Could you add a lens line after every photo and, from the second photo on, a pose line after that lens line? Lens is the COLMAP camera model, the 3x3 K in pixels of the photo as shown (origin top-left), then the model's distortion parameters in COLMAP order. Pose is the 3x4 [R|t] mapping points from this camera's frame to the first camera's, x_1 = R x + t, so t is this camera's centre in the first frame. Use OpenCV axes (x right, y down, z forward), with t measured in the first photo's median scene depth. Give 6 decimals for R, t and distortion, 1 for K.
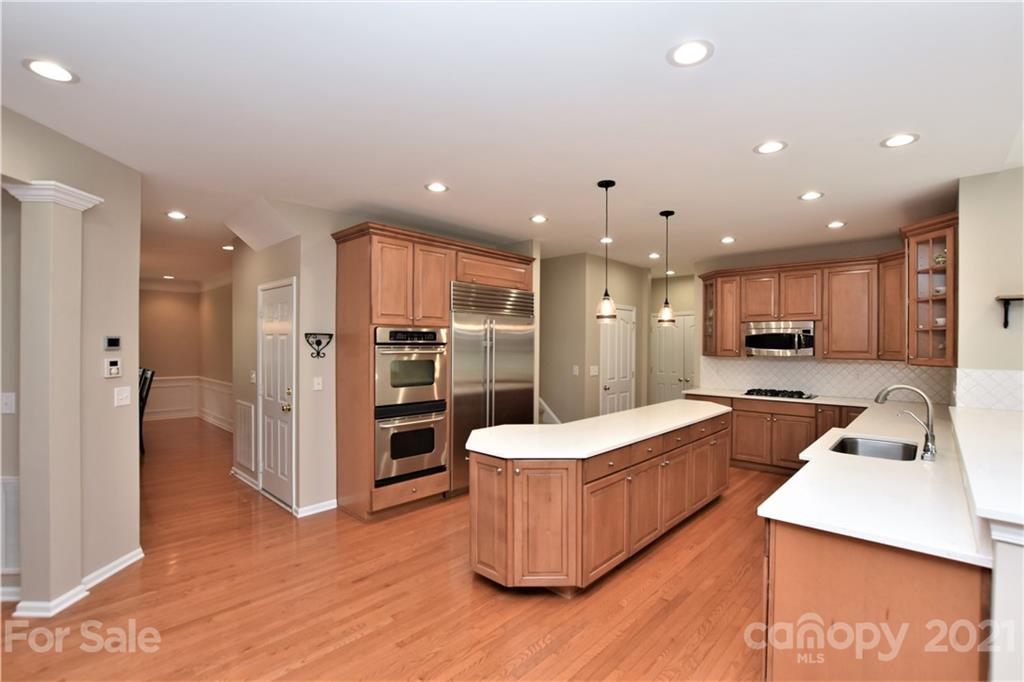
lens RADIAL K [[461.9, 0, 519.2], [0, 461.9, 344.8], [0, 0, 1]] dist [-0.026339, 0.000238]
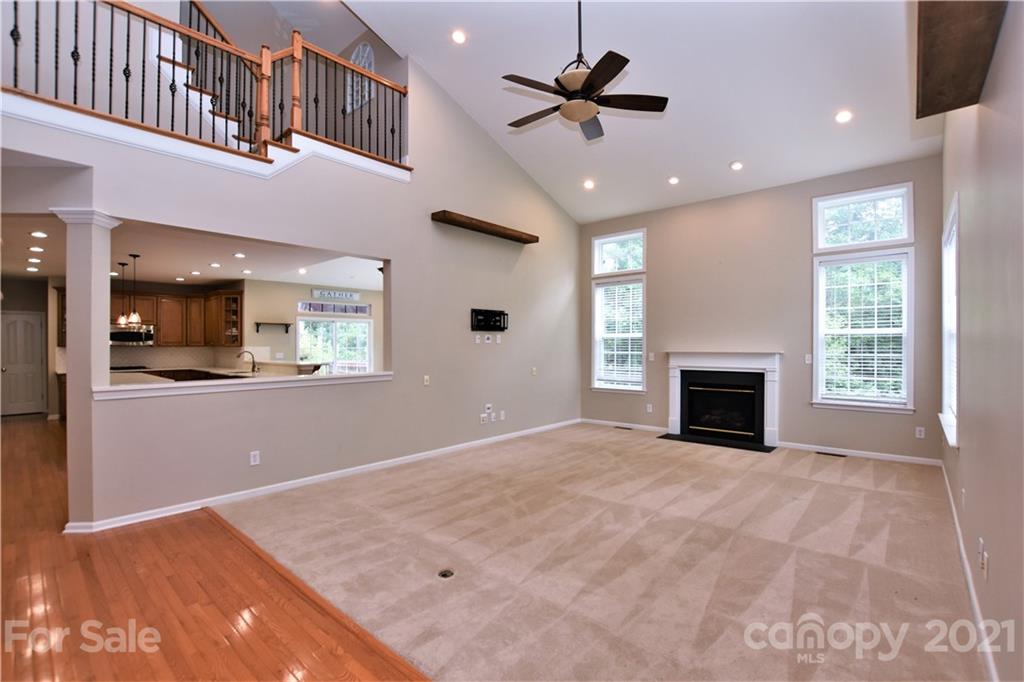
lens RADIAL K [[452.1, 0, 512.0], [0, 452.1, 341.0], [0, 0, 1]] dist [-0.028828, -0.000066]
pose [[-0.025556, -0.000400, 0.999673, -1.370702], [0.003861, 0.999992, 0.000499, 0.016991], [-0.999666, 0.003872, -0.025555, -0.444023]]
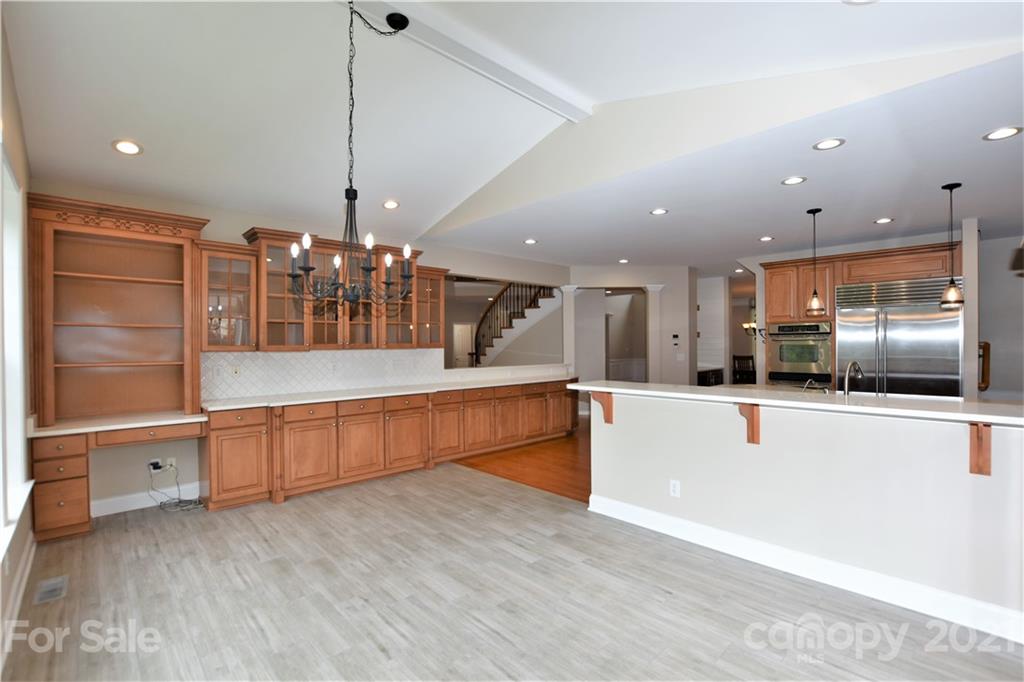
lens RADIAL K [[461.9, 0, 519.2], [0, 461.9, 344.8], [0, 0, 1]] dist [-0.026339, 0.000238]
pose [[-0.059171, -0.000881, -0.998247, 1.229336], [0.004931, 0.999987, -0.001174, 0.029758], [0.998236, -0.004992, -0.059166, 0.171465]]
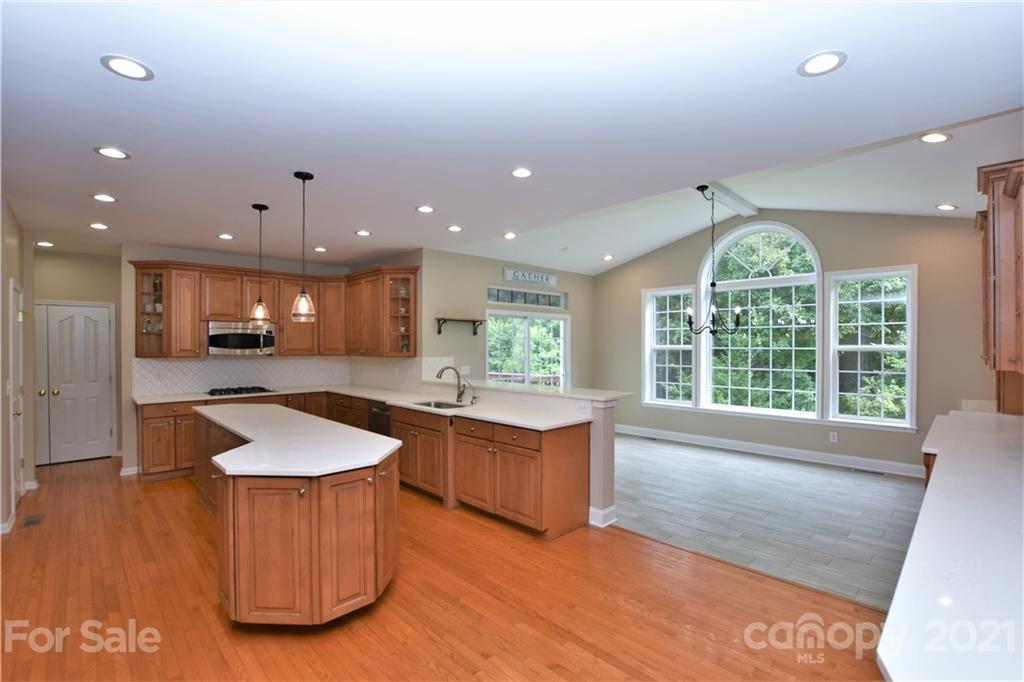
lens RADIAL K [[461.6, 0, 512.0], [0, 461.6, 341.0], [0, 0, 1]] dist [-0.026331, 0.000134]
pose [[0.054960, 0.001784, 0.998487, -0.579599], [0.004193, 0.999989, -0.002018, -0.003372], [-0.998480, 0.004297, 0.054952, 0.405227]]
